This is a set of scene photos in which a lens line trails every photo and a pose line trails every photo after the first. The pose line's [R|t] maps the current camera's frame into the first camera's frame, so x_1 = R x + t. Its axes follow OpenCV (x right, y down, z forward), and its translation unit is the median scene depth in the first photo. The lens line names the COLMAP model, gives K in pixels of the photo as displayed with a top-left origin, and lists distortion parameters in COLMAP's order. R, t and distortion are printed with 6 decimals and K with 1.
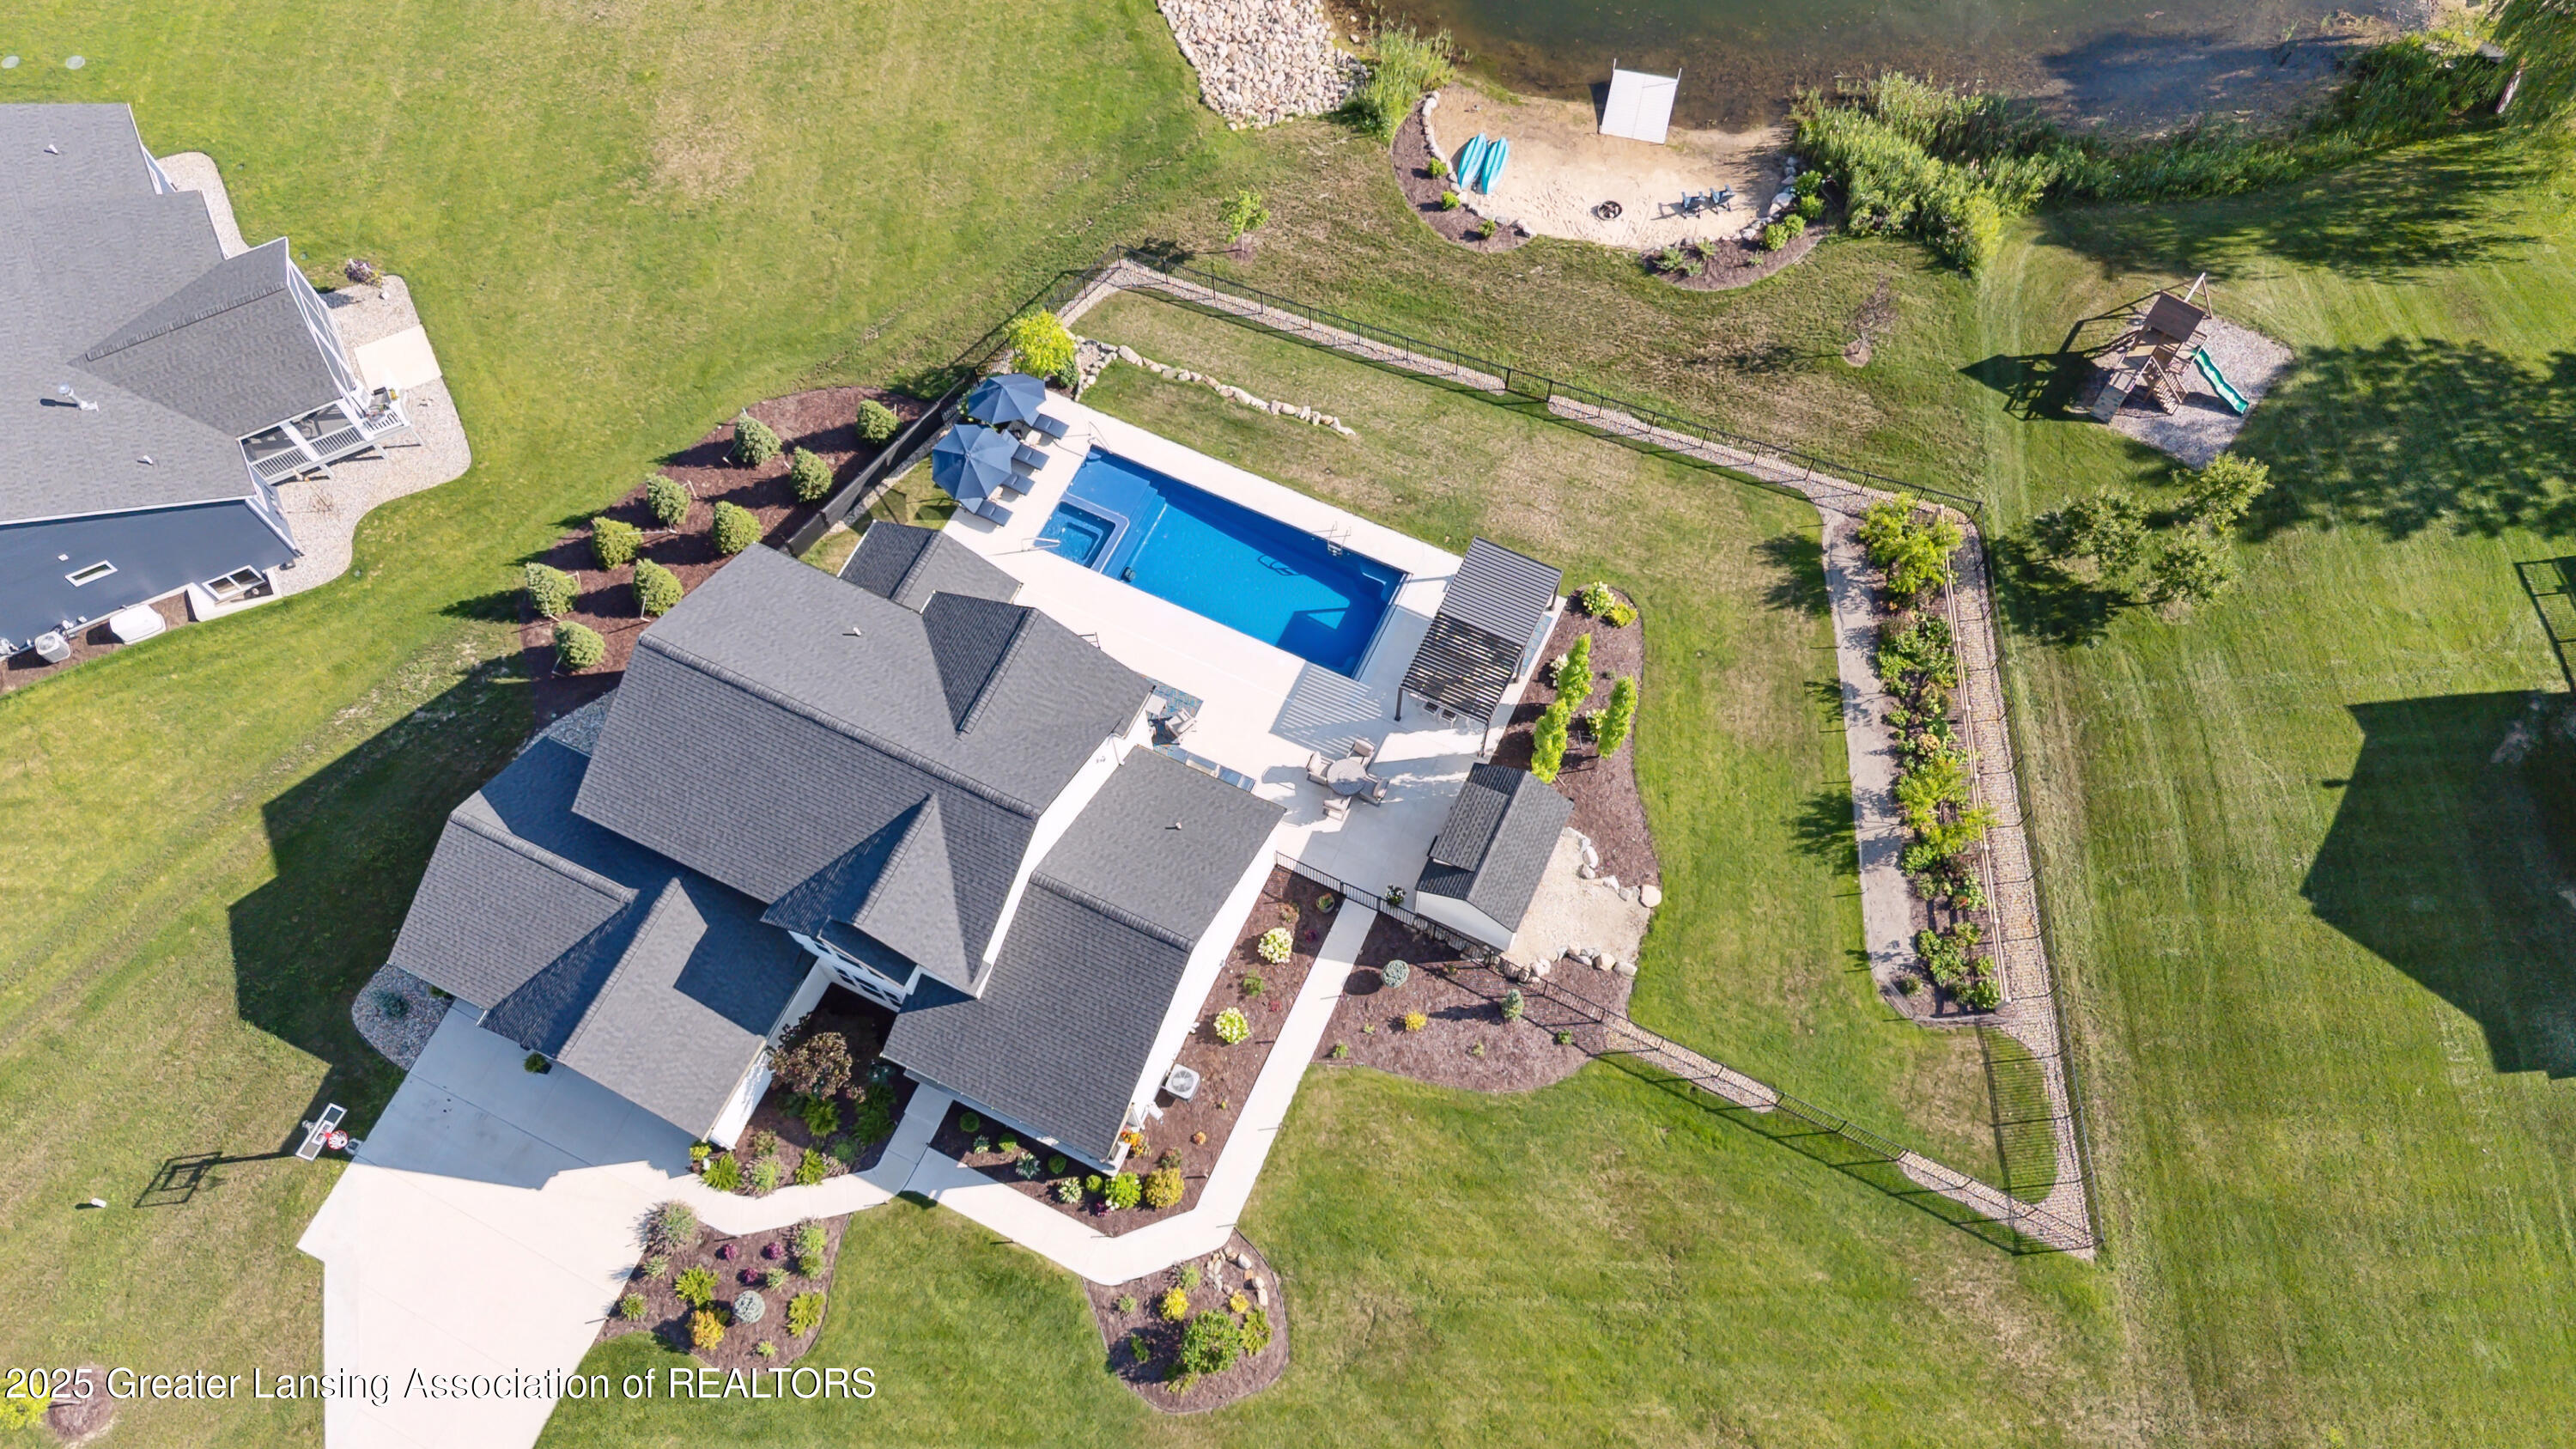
lens RADIAL K [[1966.8, 0, 1291.1], [0, 1966.8, 691.7], [0, 0, 1]] dist [0.046203, -0.008006]
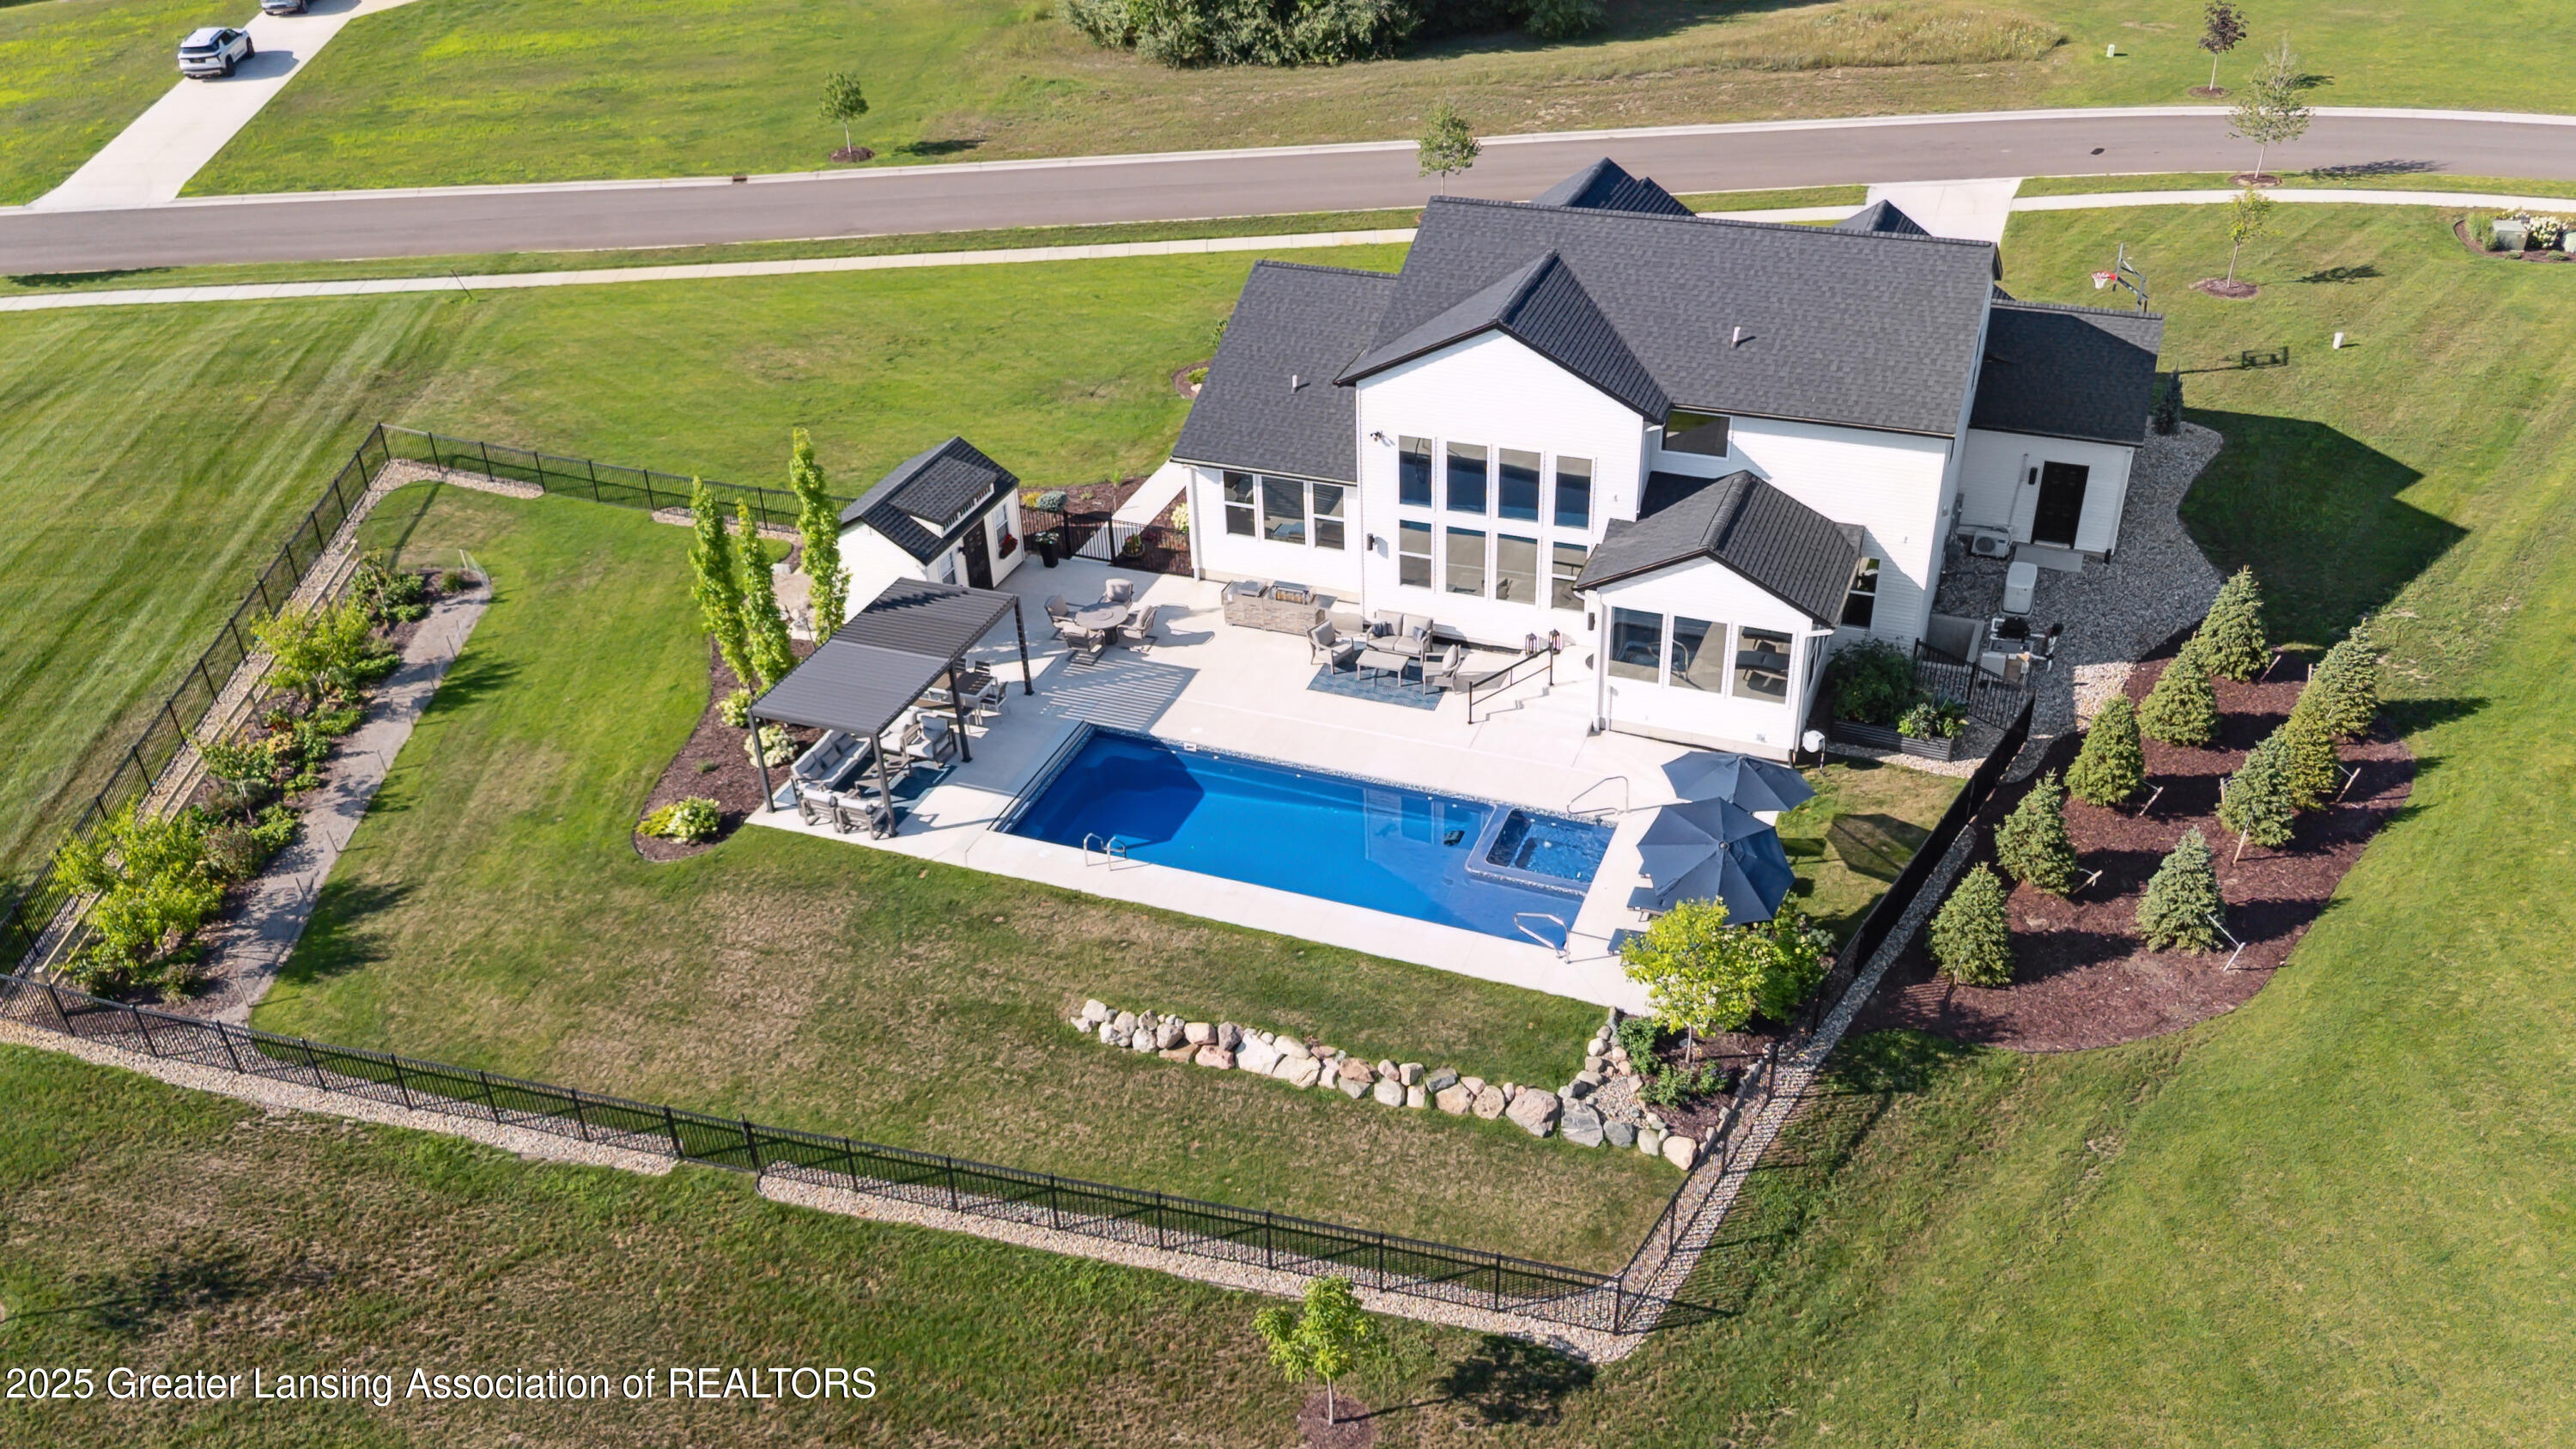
lens RADIAL K [[2022.0, 0, 1293.1], [0, 2022.0, 729.8], [0, 0, 1]] dist [0.102183, -0.154132]
pose [[-0.996552, 0.077277, -0.030194, -0.017373], [-0.039651, -0.123929, 0.991499, -0.714393], [0.072879, 0.989277, 0.126566, 0.925723]]
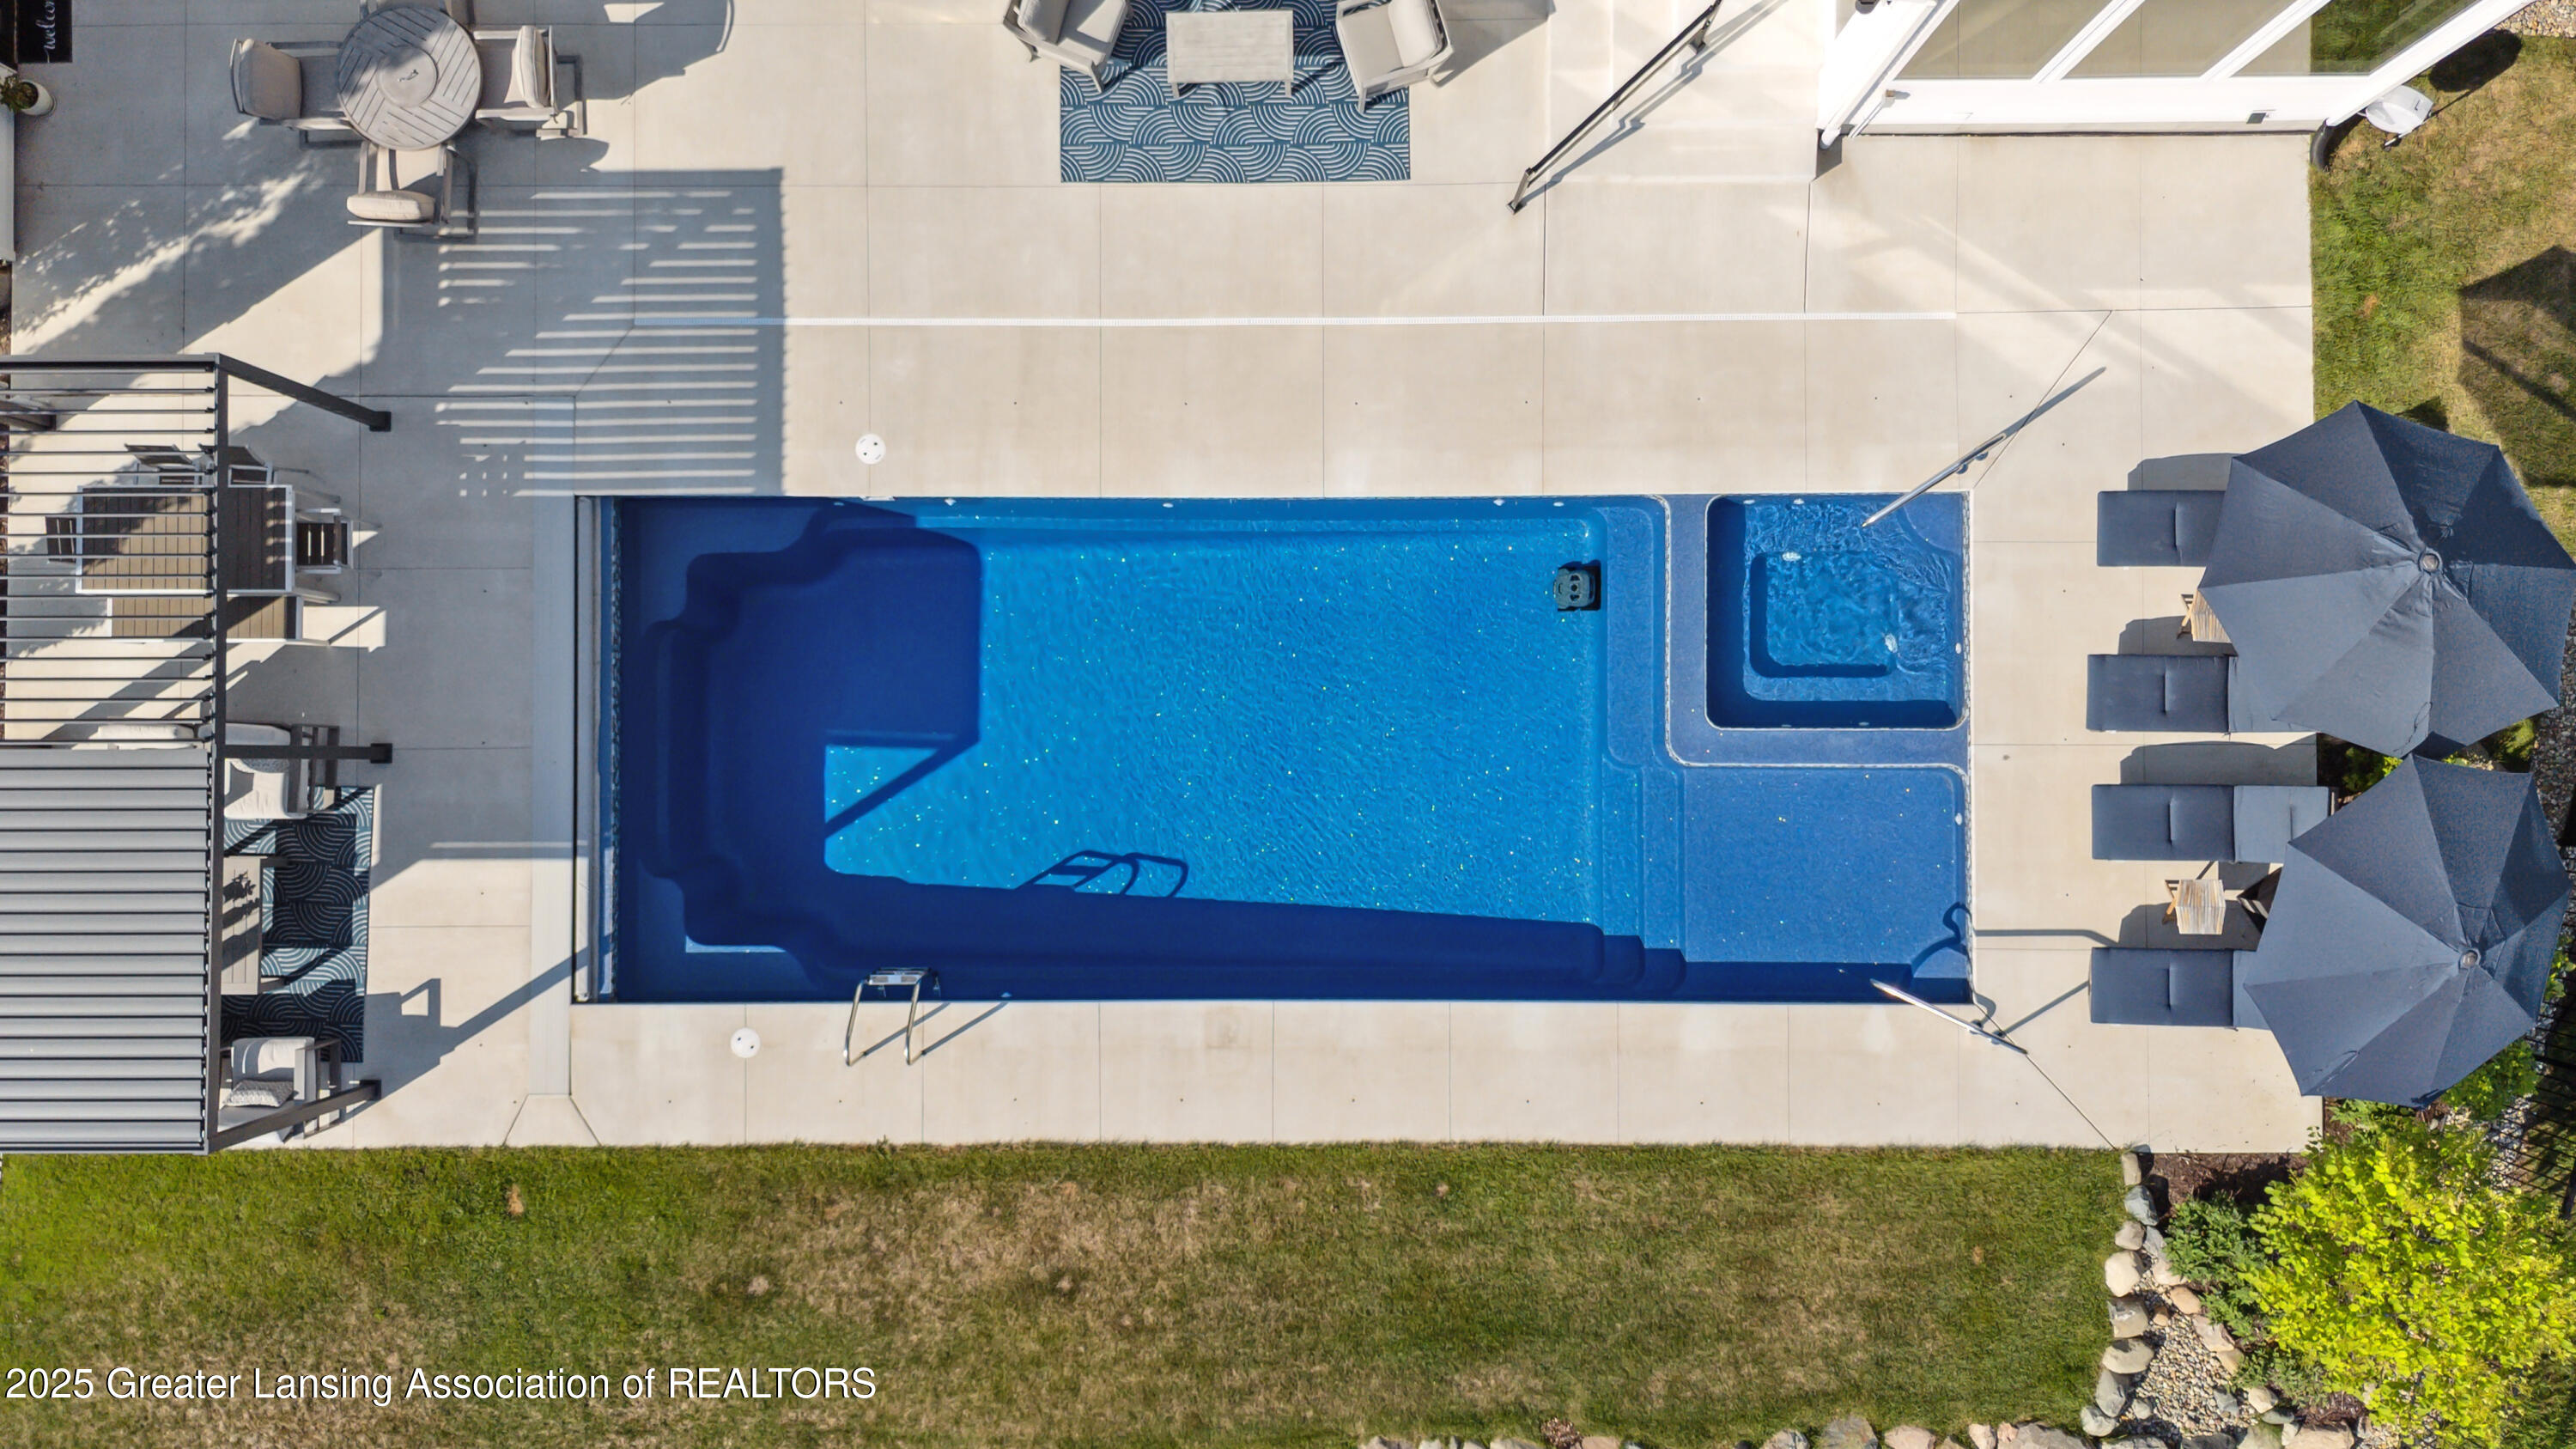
lens RADIAL K [[1921.6, 0, 1288.0], [0, 1921.6, 724.5], [0, 0, 1]] dist [0.037154, 0.001534]
pose [[-0.902371, 0.430666, 0.015953, -0.045196], [-0.377267, -0.807295, 0.453810, -0.189339], [0.208319, 0.403487, 0.890956, 0.801502]]
